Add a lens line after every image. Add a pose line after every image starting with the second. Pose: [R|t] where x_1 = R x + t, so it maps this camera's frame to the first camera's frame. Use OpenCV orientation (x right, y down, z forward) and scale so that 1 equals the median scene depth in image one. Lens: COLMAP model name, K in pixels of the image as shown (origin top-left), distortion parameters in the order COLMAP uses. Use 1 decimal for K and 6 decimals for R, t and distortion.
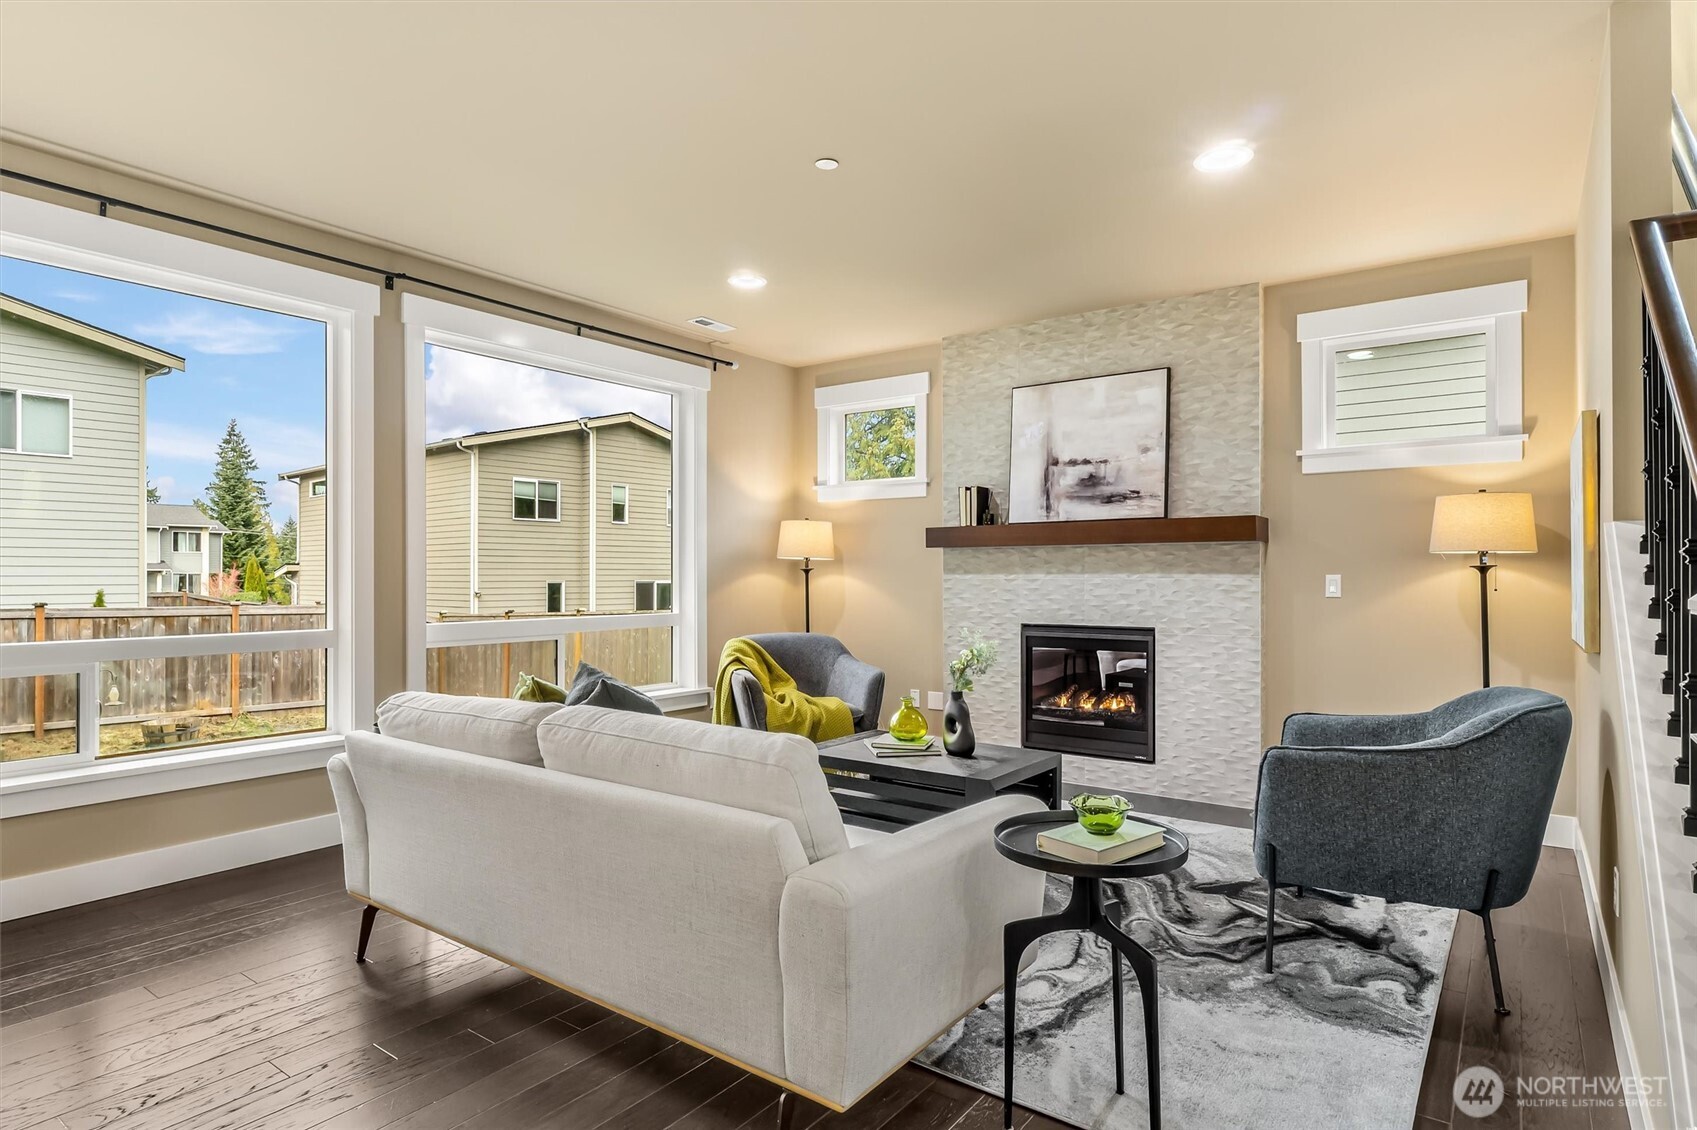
lens RADIAL K [[896.3, 0, 848.5], [0, 896.3, 565.0], [0, 0, 1]] dist [-0.015008, -0.000180]
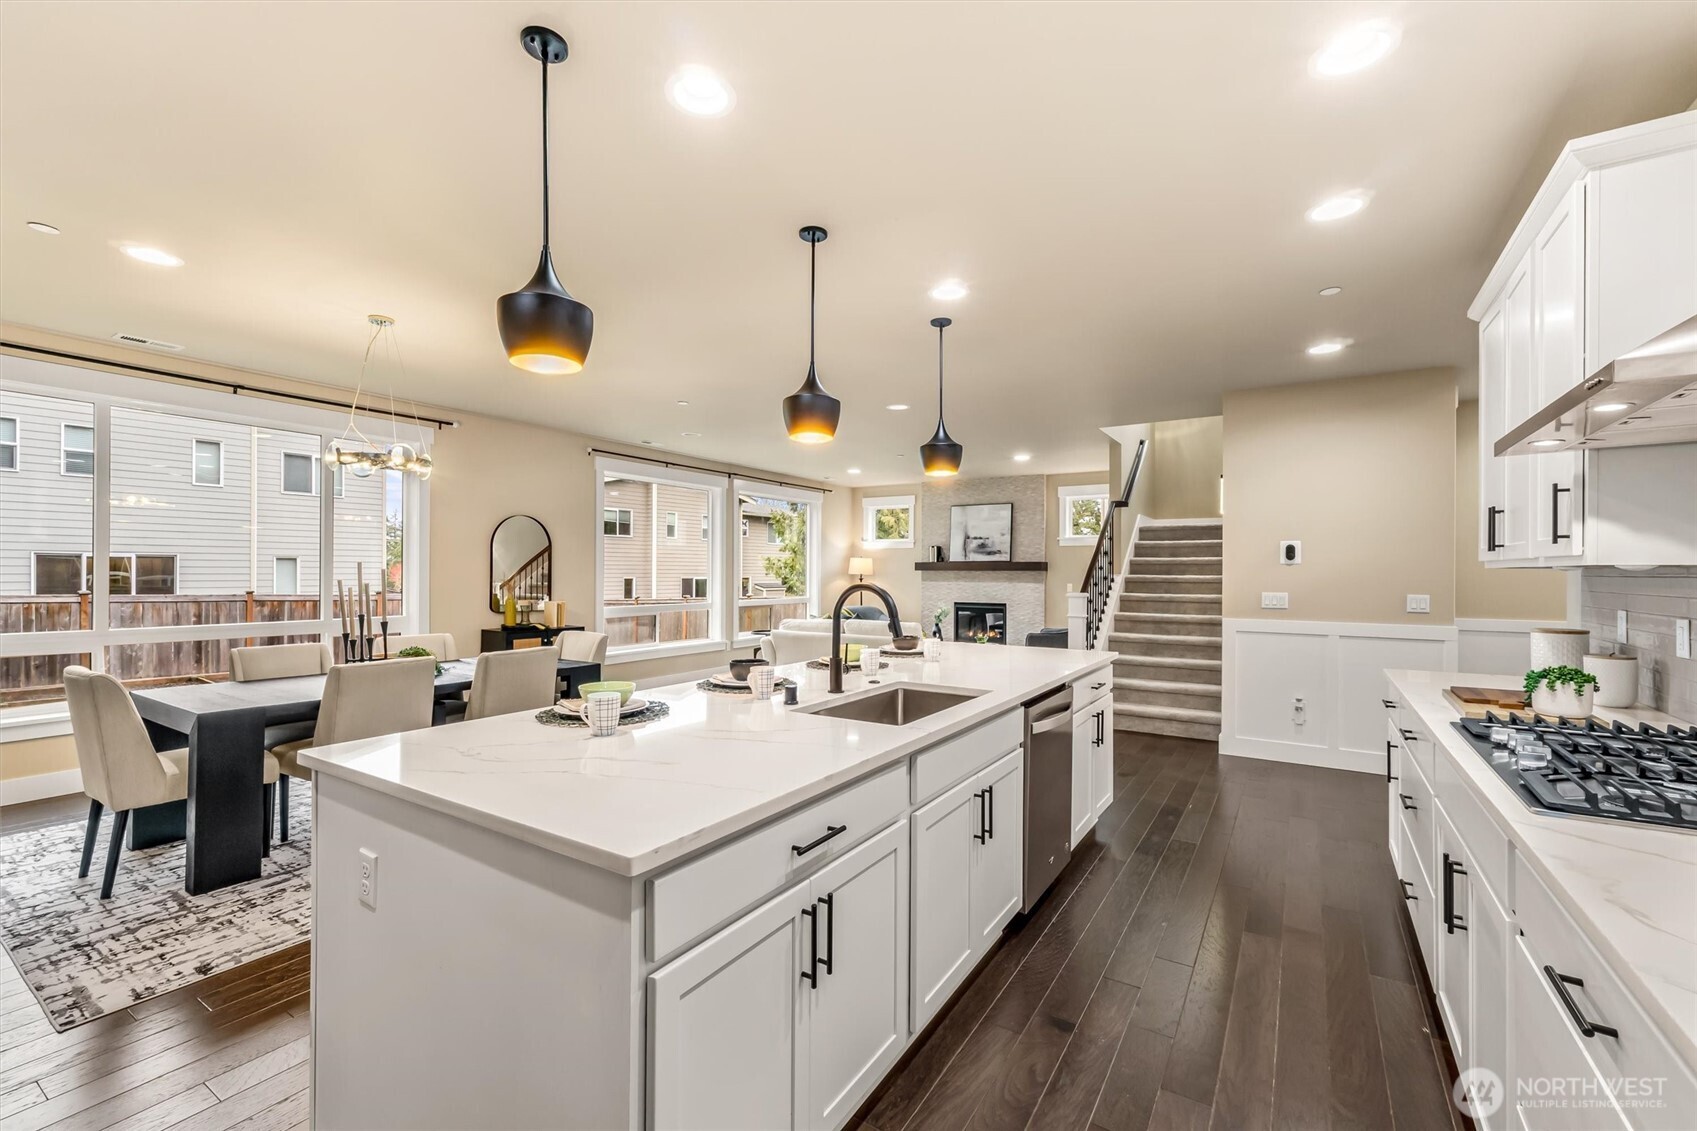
lens RADIAL K [[723.7, 0, 848.5], [0, 723.7, 565.5], [0, 0, 1]] dist [0.000104, 0.000022]
pose [[0.996982, 0.006702, 0.077337, -0.248853], [-0.007095, 0.999963, 0.004816, -0.041884], [-0.077302, -0.005350, 0.996993, -0.950896]]
